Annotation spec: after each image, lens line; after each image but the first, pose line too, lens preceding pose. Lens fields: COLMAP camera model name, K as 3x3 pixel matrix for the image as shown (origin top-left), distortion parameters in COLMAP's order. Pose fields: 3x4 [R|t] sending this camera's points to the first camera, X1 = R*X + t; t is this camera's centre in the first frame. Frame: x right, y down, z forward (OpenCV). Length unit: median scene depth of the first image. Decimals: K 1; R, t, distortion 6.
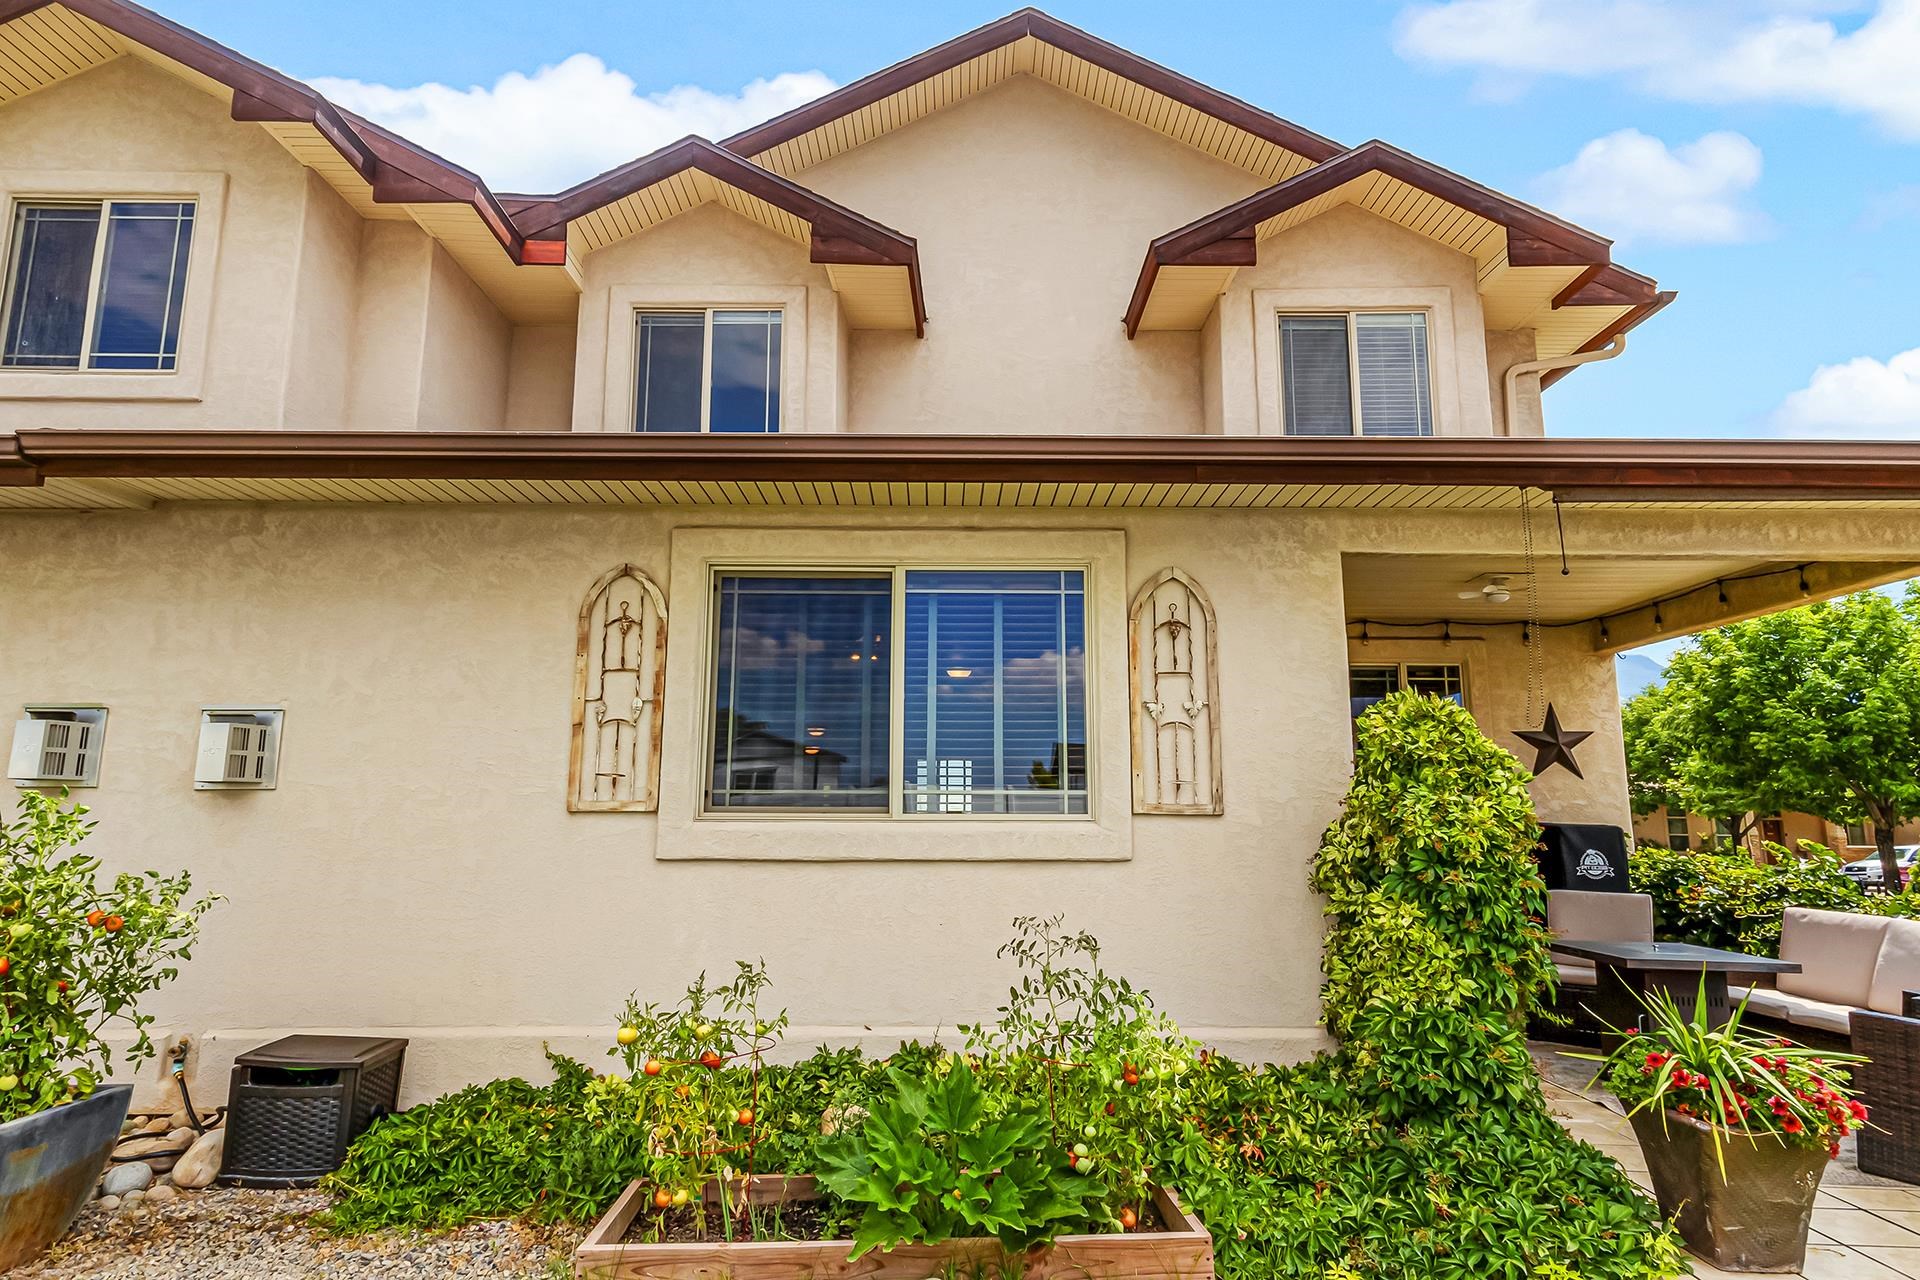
lens RADIAL K [[1061.3, 0, 959.0], [0, 1061.3, 658.9], [0, 0, 1]] dist [0.026815, -0.008988]
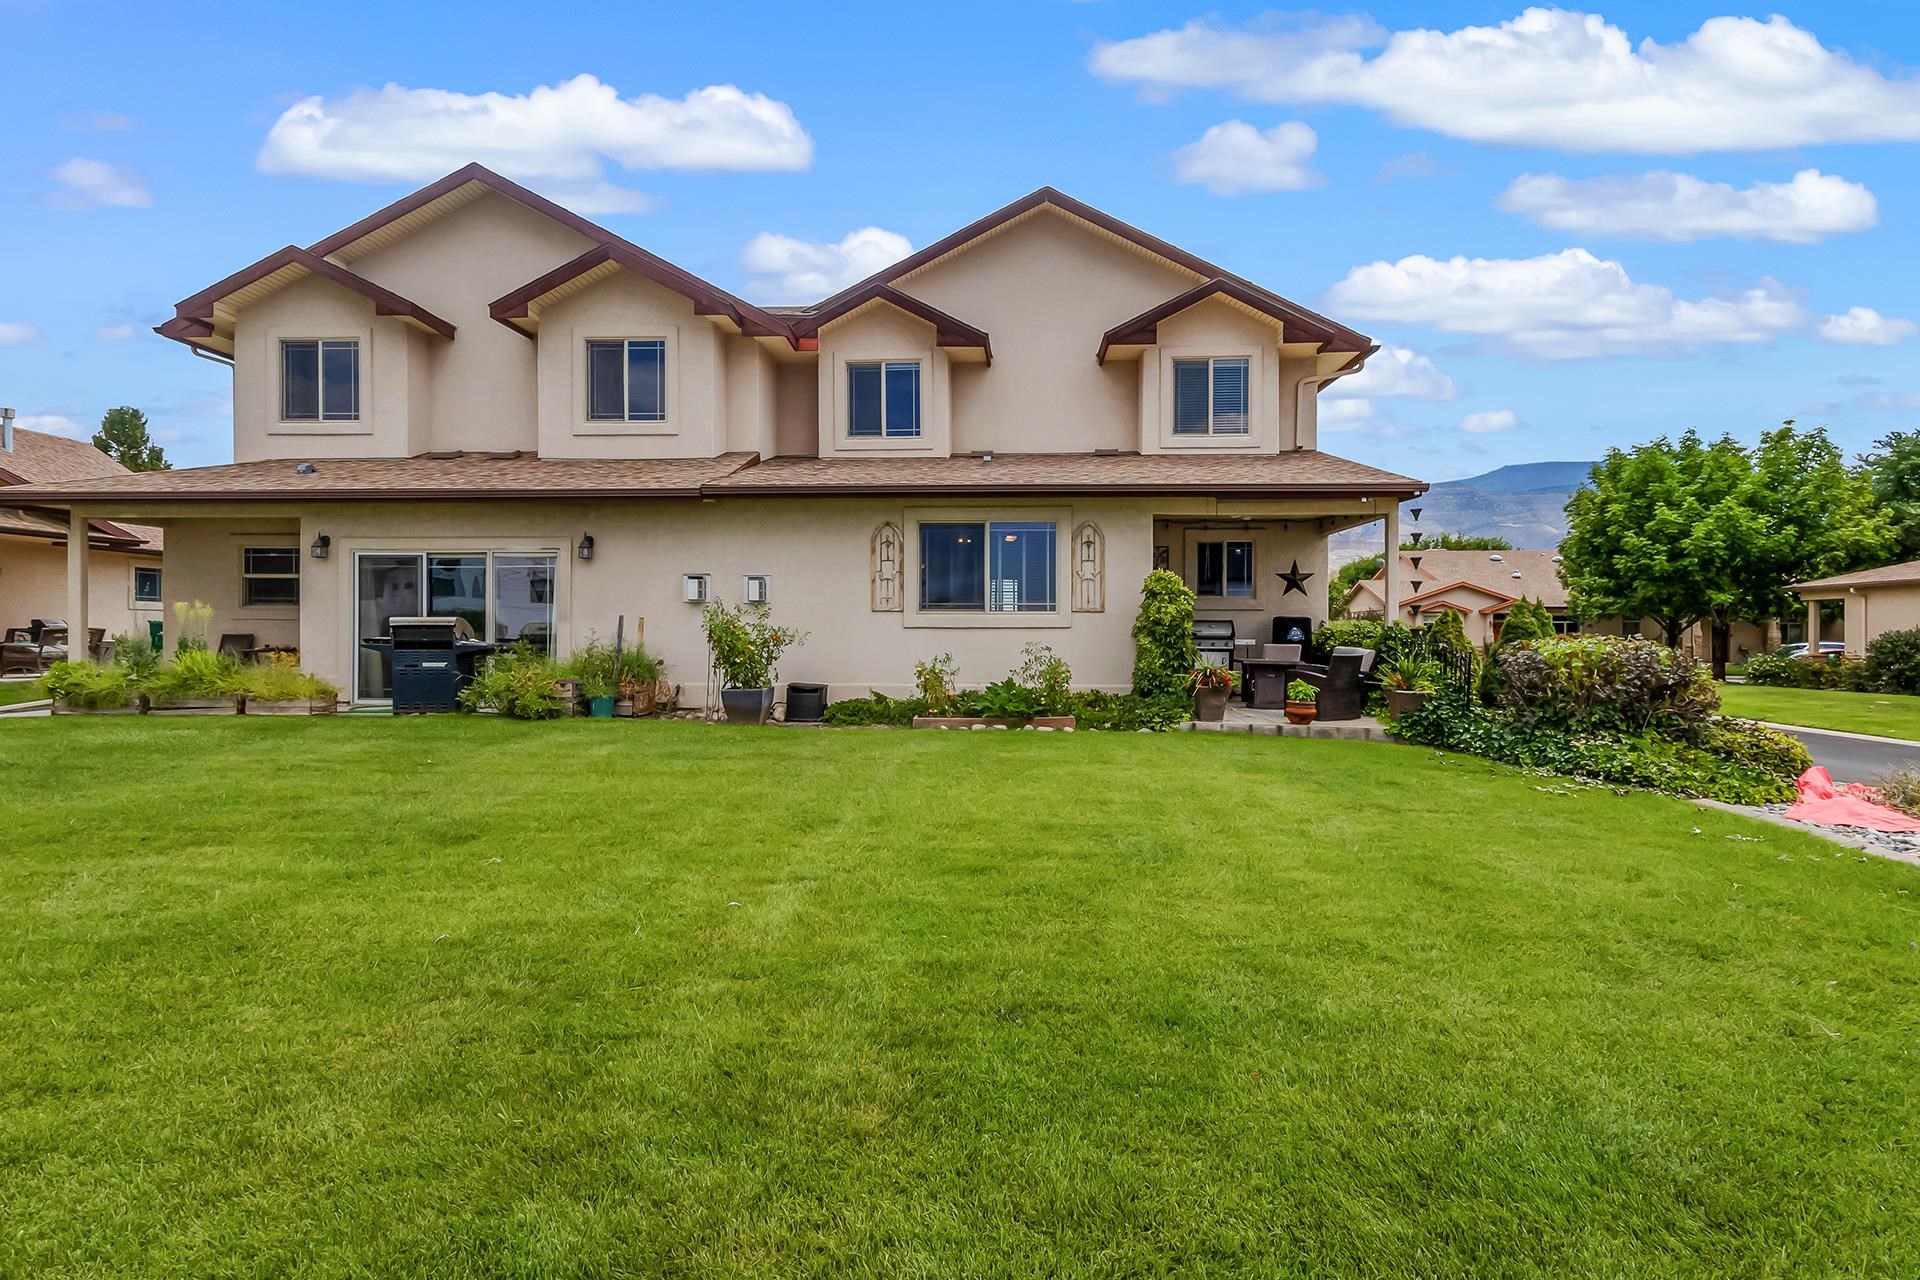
lens RADIAL K [[1061.3, 0, 947.8], [0, 1061.3, 631.4], [0, 0, 1]] dist [0.026815, -0.008988]
pose [[0.998299, -0.001323, -0.058291, 0.000181], [0.010106, 0.988537, 0.150643, -0.155532], [0.057424, -0.150975, 0.986868, -1.225848]]
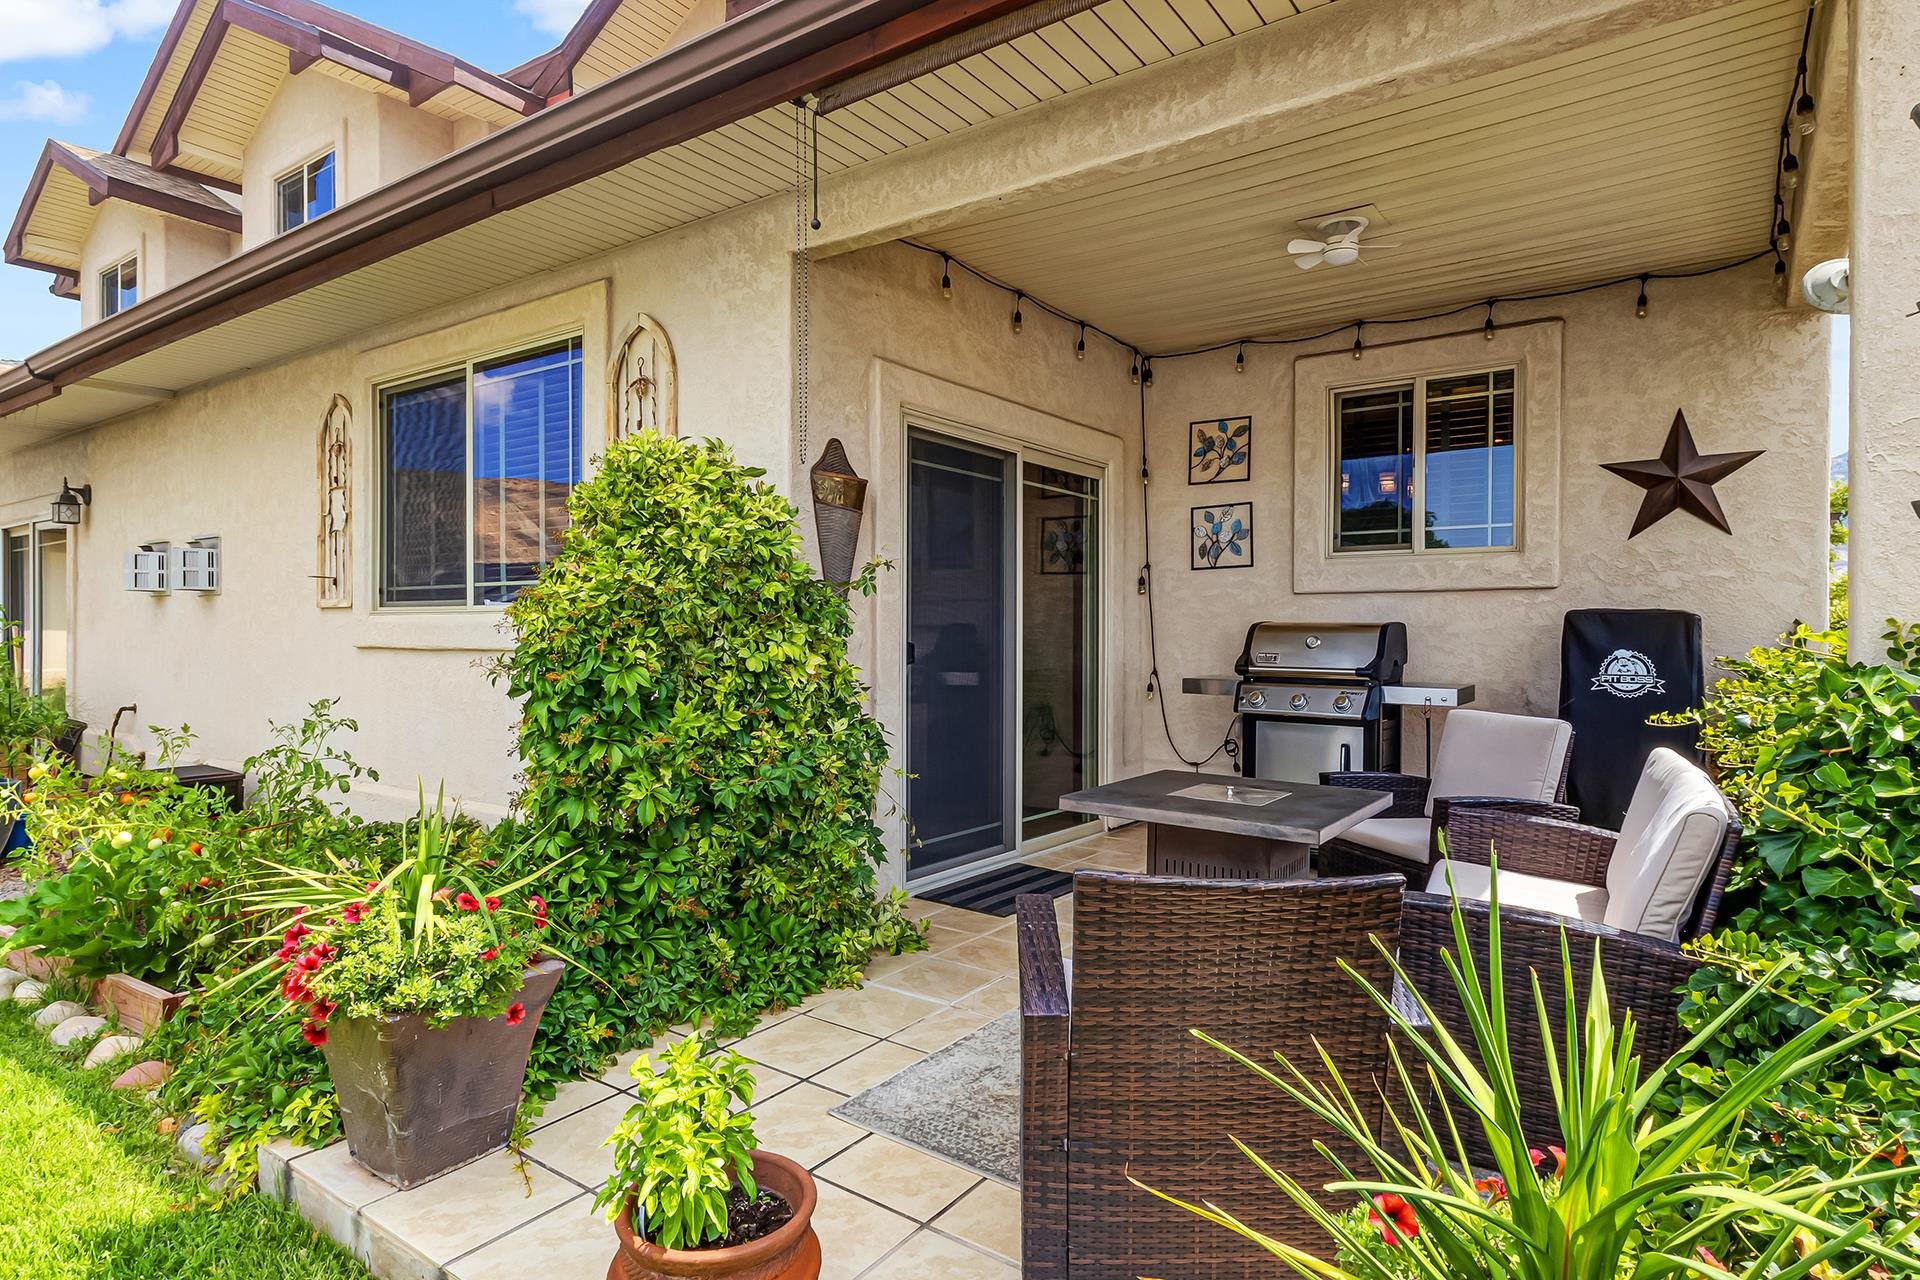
lens RADIAL K [[1061.3, 0, 989.0], [0, 1061.3, 632.2], [0, 0, 1]] dist [0.026815, -0.008988]
pose [[0.811476, -0.003816, -0.584374, 0.655702], [0.091537, 0.988465, 0.120657, 0.062831], [0.577173, -0.151402, 0.802464, 0.310243]]
